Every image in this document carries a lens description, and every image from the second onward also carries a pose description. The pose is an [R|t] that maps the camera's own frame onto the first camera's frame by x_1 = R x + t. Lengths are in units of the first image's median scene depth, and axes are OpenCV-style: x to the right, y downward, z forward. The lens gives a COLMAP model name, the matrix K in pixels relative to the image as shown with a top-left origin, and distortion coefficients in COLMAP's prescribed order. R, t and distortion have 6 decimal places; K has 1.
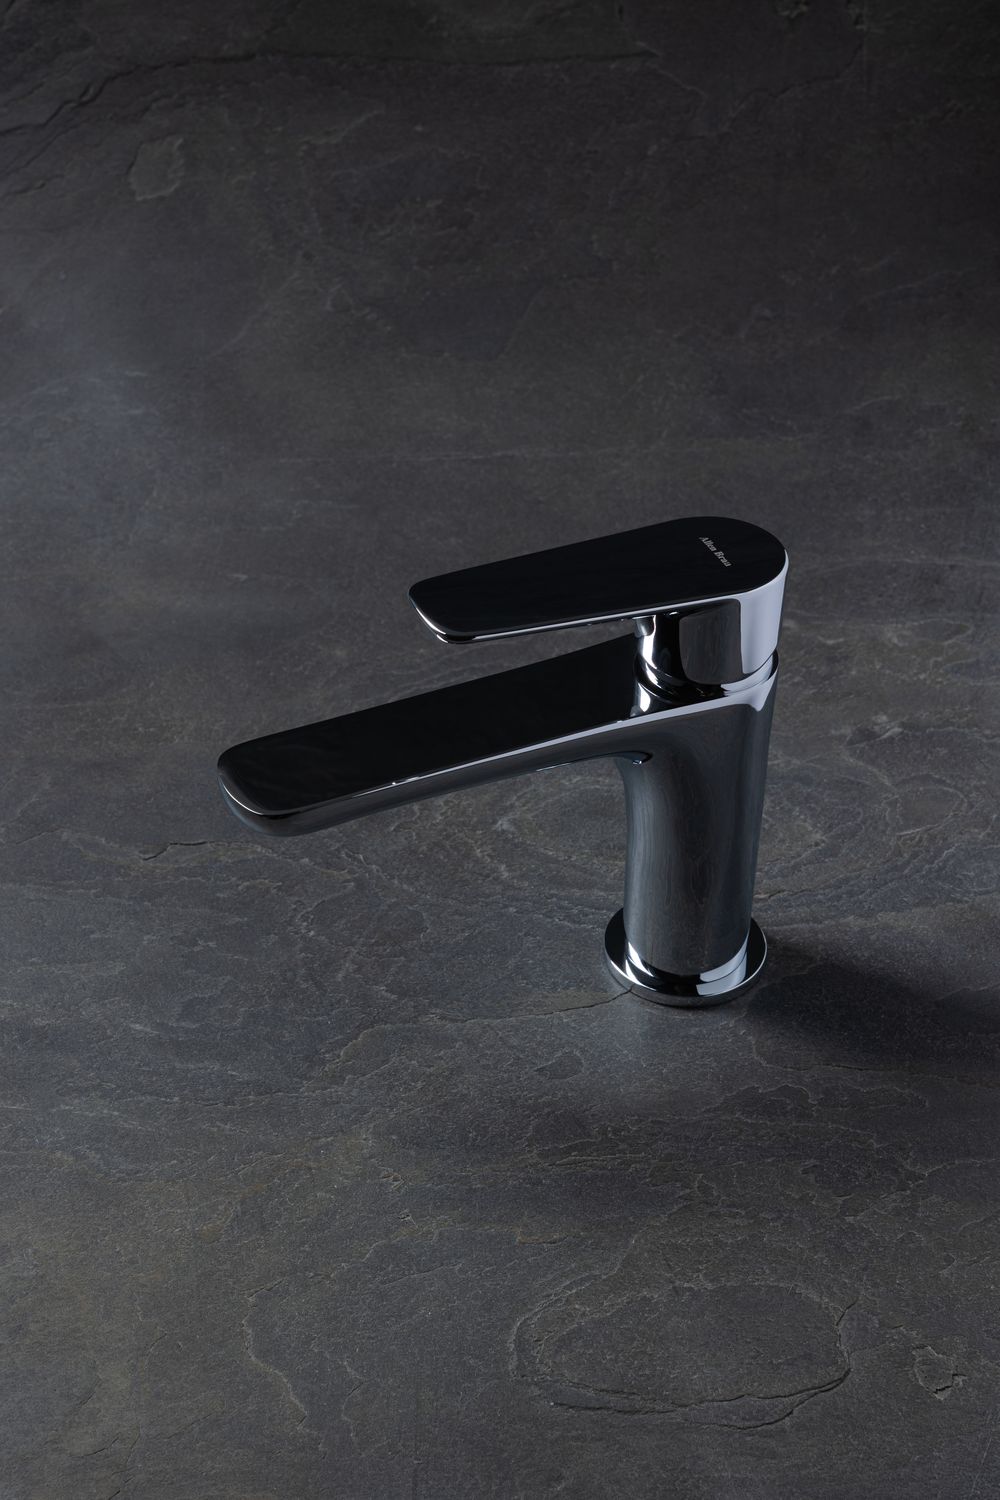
lens RADIAL K [[2918.0, 0, 502.8], [0, 2918.0, 745.4], [0, 0, 1]] dist [0.088670, 0.000000]
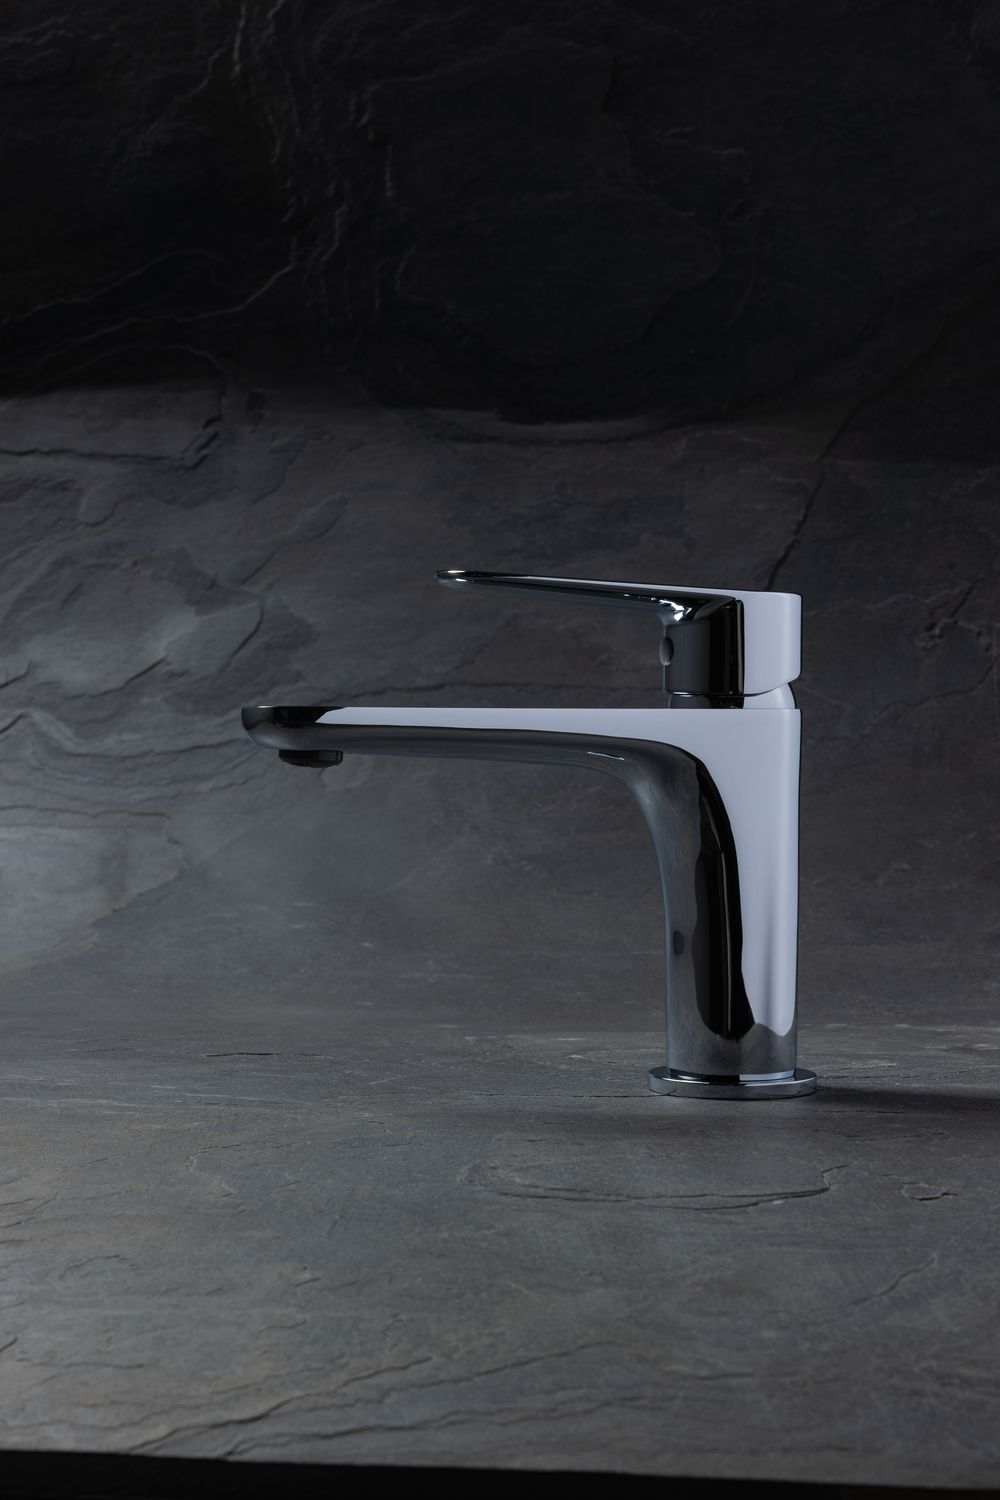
lens RADIAL K [[2918.0, 0, 505.4], [0, 2918.0, 762.1], [0, 0, 1]] dist [0.088670, 0.000000]
pose [[0.988361, -0.015175, -0.151368, 0.118463], [-0.075415, 0.815266, -0.574156, 0.473069], [0.132118, 0.578888, 0.804632, 0.134352]]
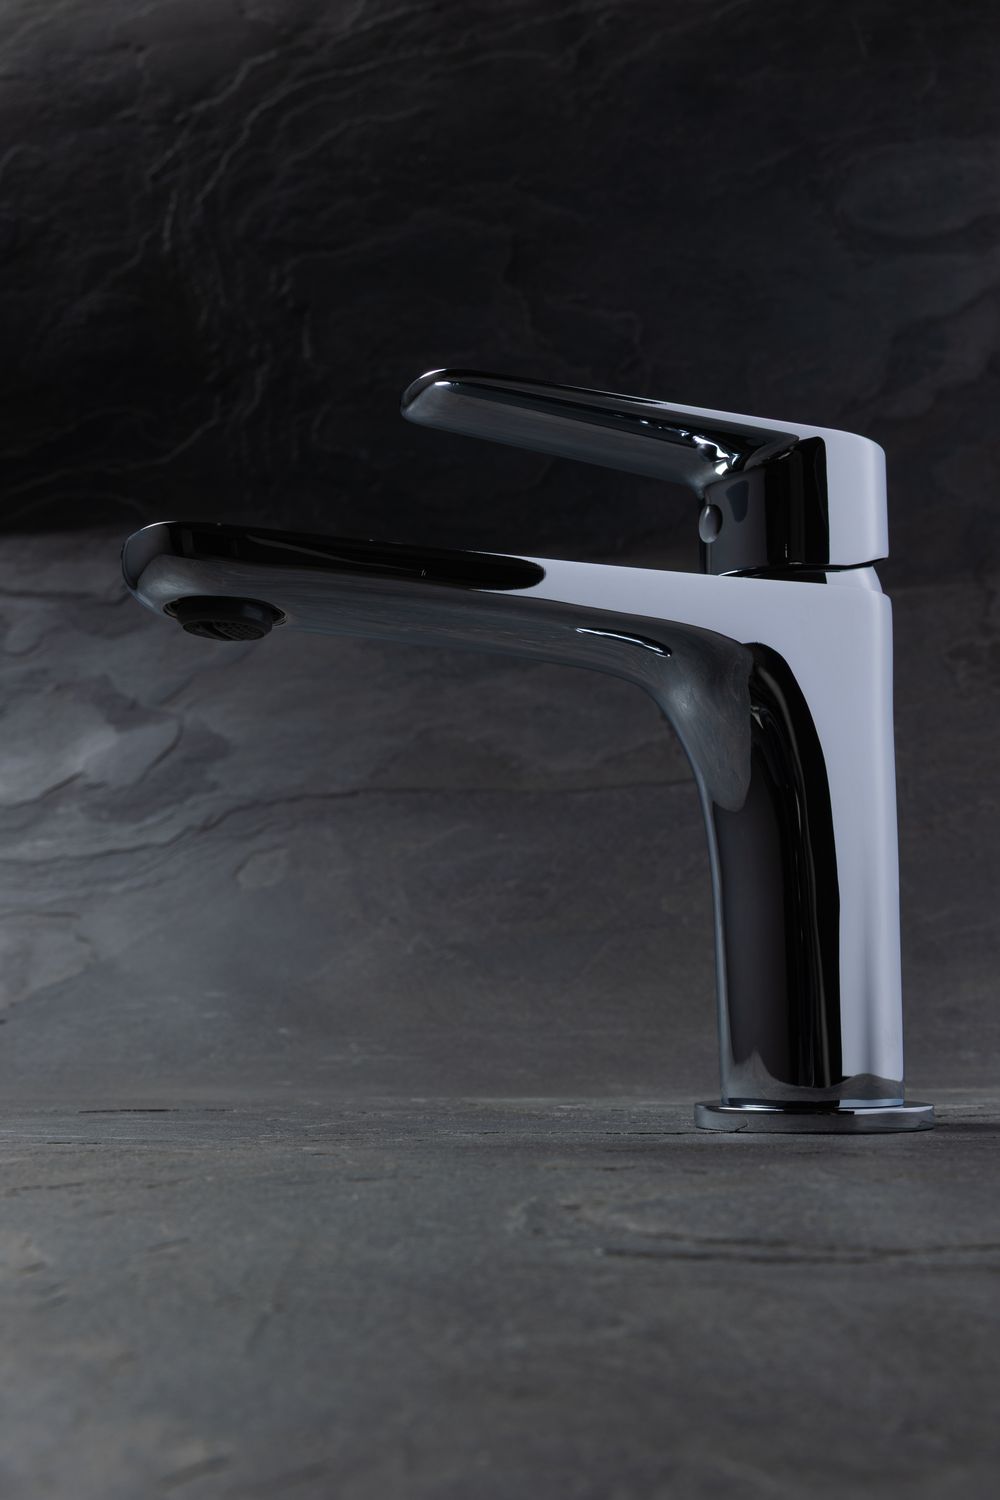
lens RADIAL K [[1774.8, 0, 503.8], [0, 1774.8, 746.5], [0, 0, 1]] dist [0.023799, 0.000000]
pose [[0.997496, -0.037183, -0.060166, 0.015676], [-0.016322, 0.706678, -0.707347, 0.266601], [0.068819, 0.706557, 0.704302, 0.556540]]
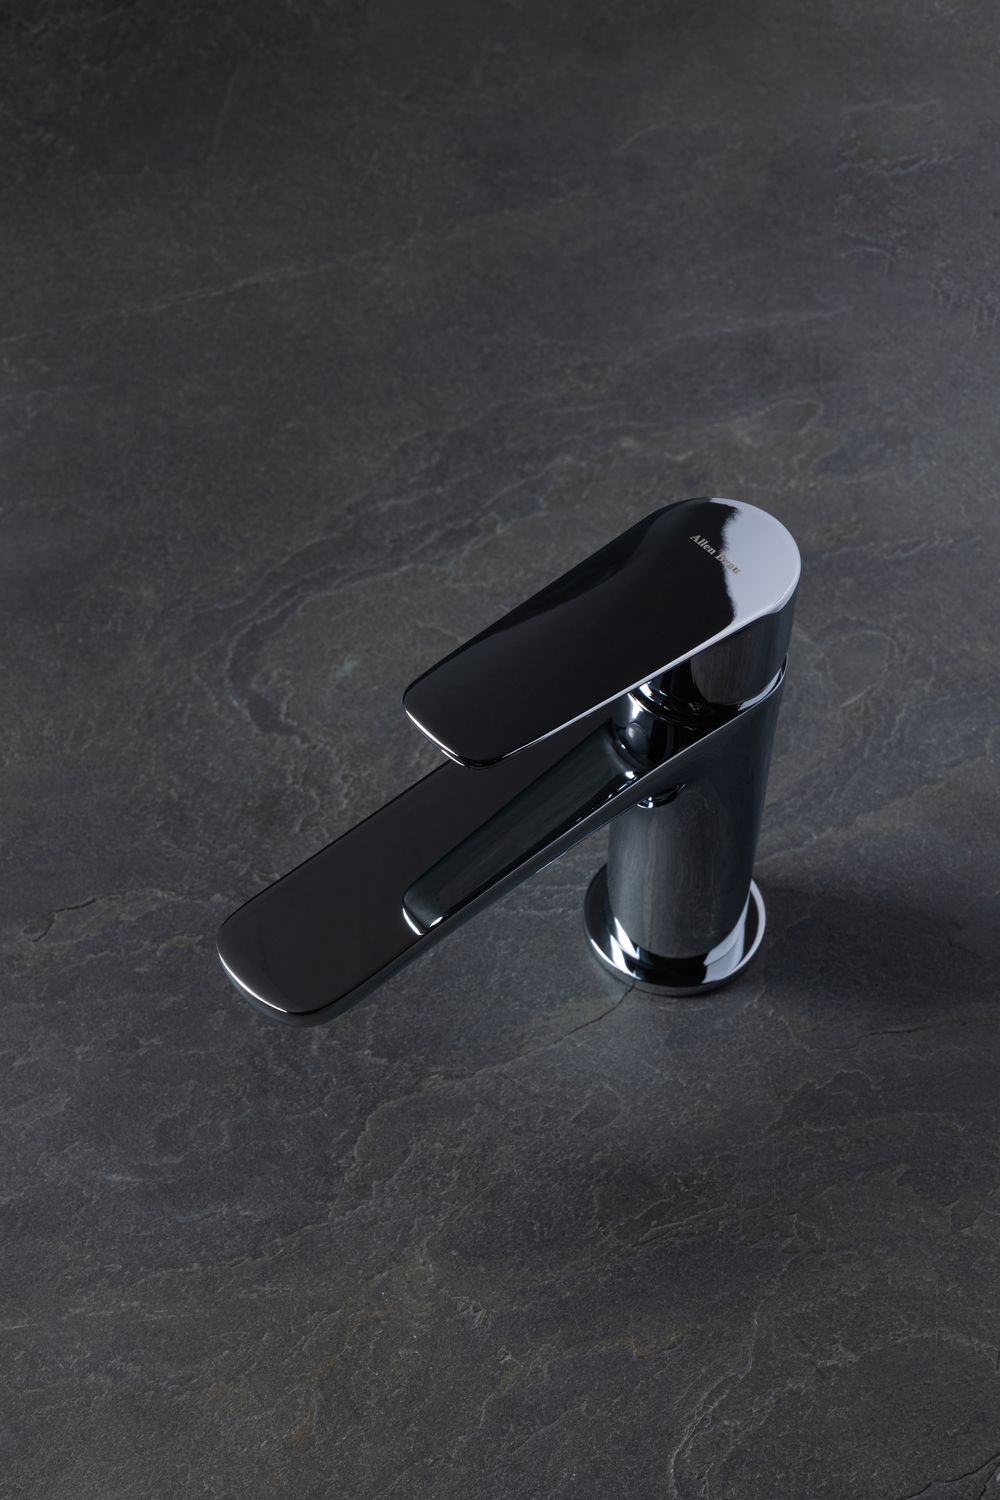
lens RADIAL K [[2918.0, 0, 488.2], [0, 2918.0, 747.2], [0, 0, 1]] dist [0.088670, 0.000000]
pose [[0.959581, -0.219561, 0.176063, -0.120384], [0.170793, 0.951535, 0.255757, -0.190418], [-0.223685, -0.215349, 0.950573, 0.151619]]
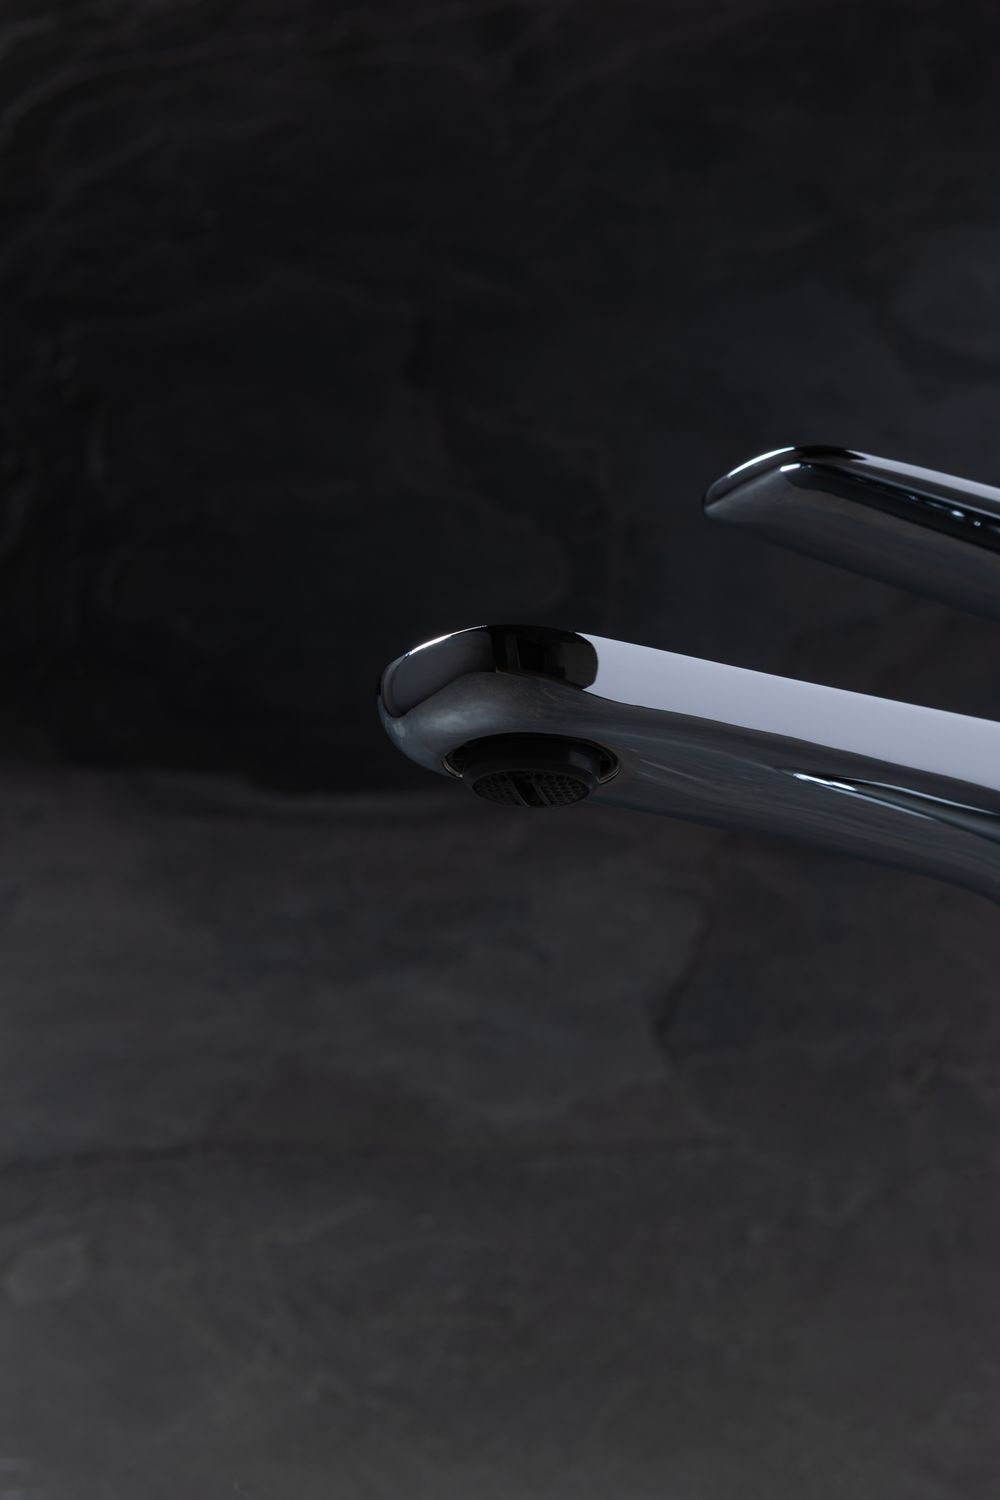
lens RADIAL K [[2918.0, 0, 506.6], [0, 2918.0, 739.4], [0, 0, 1]] dist [0.088670, 0.000000]
pose [[0.992857, 0.001067, 0.119308, -0.103163], [0.095511, 0.592195, -0.800114, 0.315761], [-0.071508, 0.805794, 0.587863, 0.544513]]
